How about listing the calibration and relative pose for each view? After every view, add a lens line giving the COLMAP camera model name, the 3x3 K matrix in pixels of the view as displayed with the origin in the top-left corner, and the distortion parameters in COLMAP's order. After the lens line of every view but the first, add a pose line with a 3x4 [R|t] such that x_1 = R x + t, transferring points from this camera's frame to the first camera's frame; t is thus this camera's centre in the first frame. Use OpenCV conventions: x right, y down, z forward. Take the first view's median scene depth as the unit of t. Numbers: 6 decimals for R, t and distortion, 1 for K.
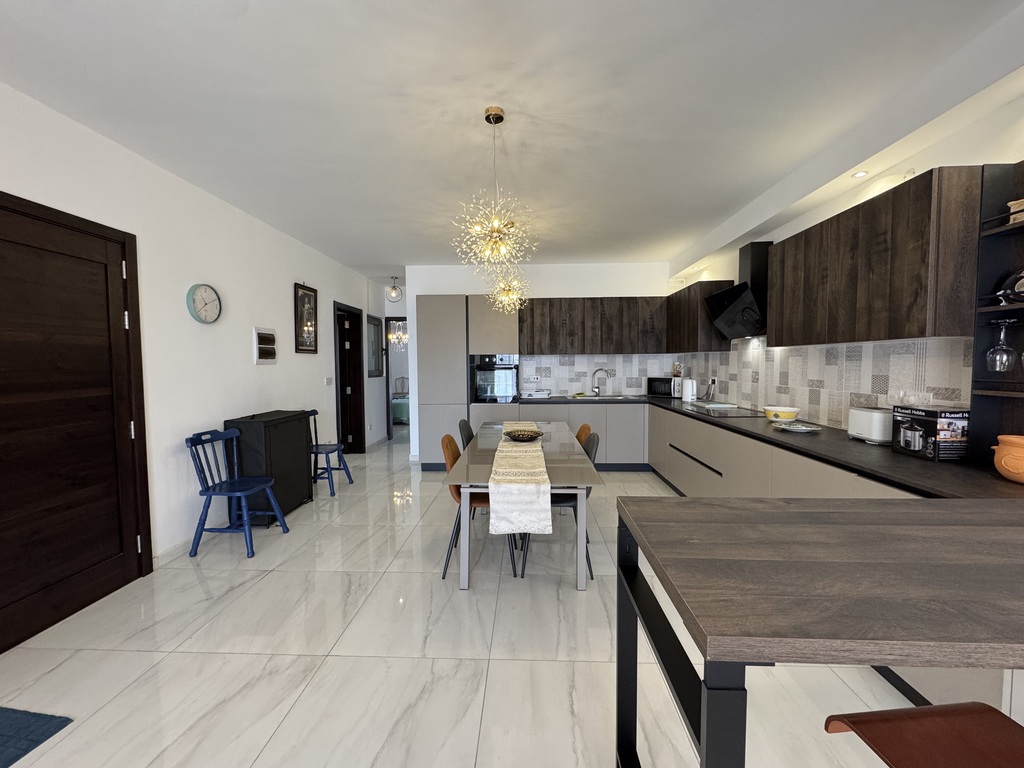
lens RADIAL K [[407.5, 0, 513.4], [0, 407.5, 384.0], [0, 0, 1]] dist [0.003798, -0.000420]
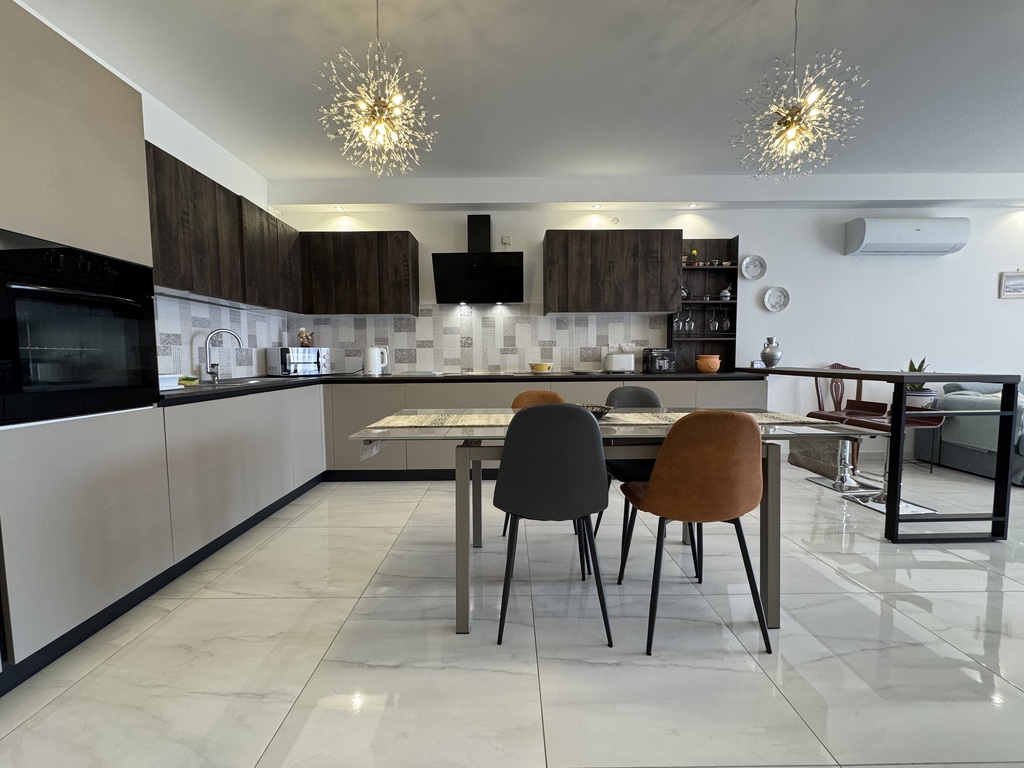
lens RADIAL K [[407.5, 0, 511.0], [0, 407.5, 382.5], [0, 0, 1]] dist [0.003798, -0.000420]
pose [[-0.045591, -0.055313, 0.997428, -0.388013], [0.060849, 0.996458, 0.058041, 0.026920], [-0.997105, 0.063339, -0.042064, 0.753616]]
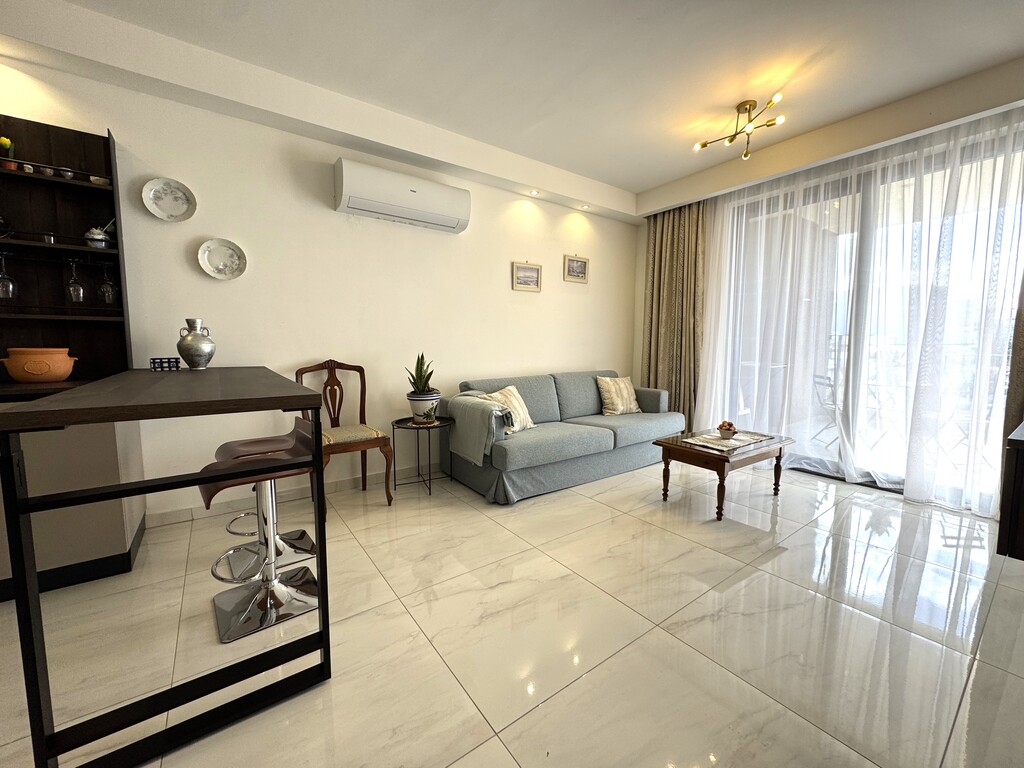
lens RADIAL K [[407.5, 0, 514.0], [0, 407.5, 384.2], [0, 0, 1]] dist [0.003798, -0.000420]
pose [[-0.617098, -0.067969, 0.783946, -0.223923], [0.046150, 0.991421, 0.122285, 0.051912], [-0.785532, 0.111641, -0.608667, 0.198470]]
